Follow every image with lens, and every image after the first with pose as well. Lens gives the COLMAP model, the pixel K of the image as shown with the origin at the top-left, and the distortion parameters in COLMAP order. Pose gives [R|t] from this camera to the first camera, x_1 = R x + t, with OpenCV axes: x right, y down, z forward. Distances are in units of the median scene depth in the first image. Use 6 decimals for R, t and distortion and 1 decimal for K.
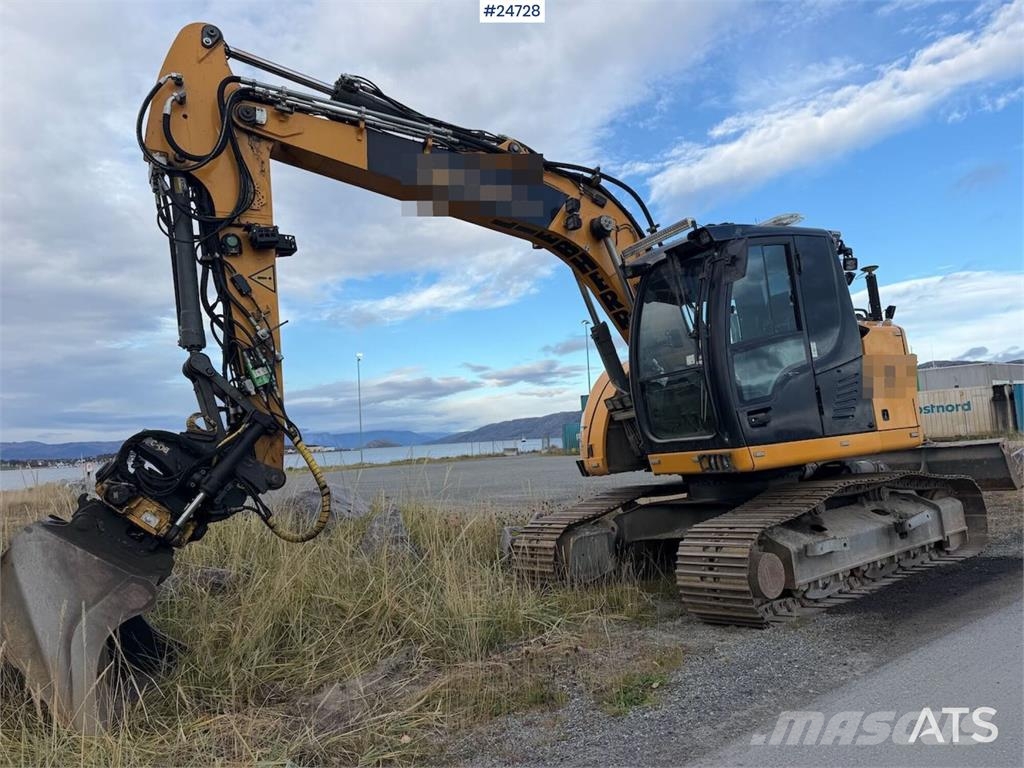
lens RADIAL K [[720.0, 0, 516.8], [0, 720.0, 364.4], [0, 0, 1]] dist [0.082835, -0.100844]
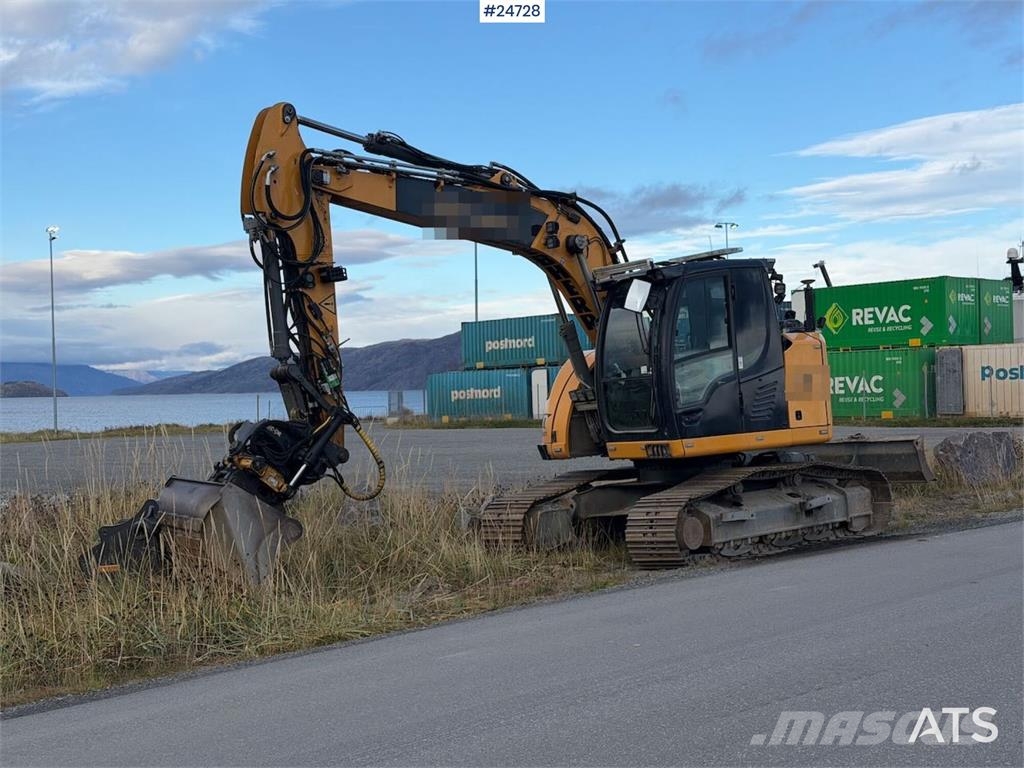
lens RADIAL K [[1474.6, 0, 539.8], [0, 1474.6, 363.9], [0, 0, 1]] dist [0.270200, 0.000000]
pose [[0.989310, 0.033925, 0.141828, -0.263720], [-0.045903, 0.995571, 0.082048, -0.190133], [-0.138416, -0.087681, 0.986485, -1.313450]]
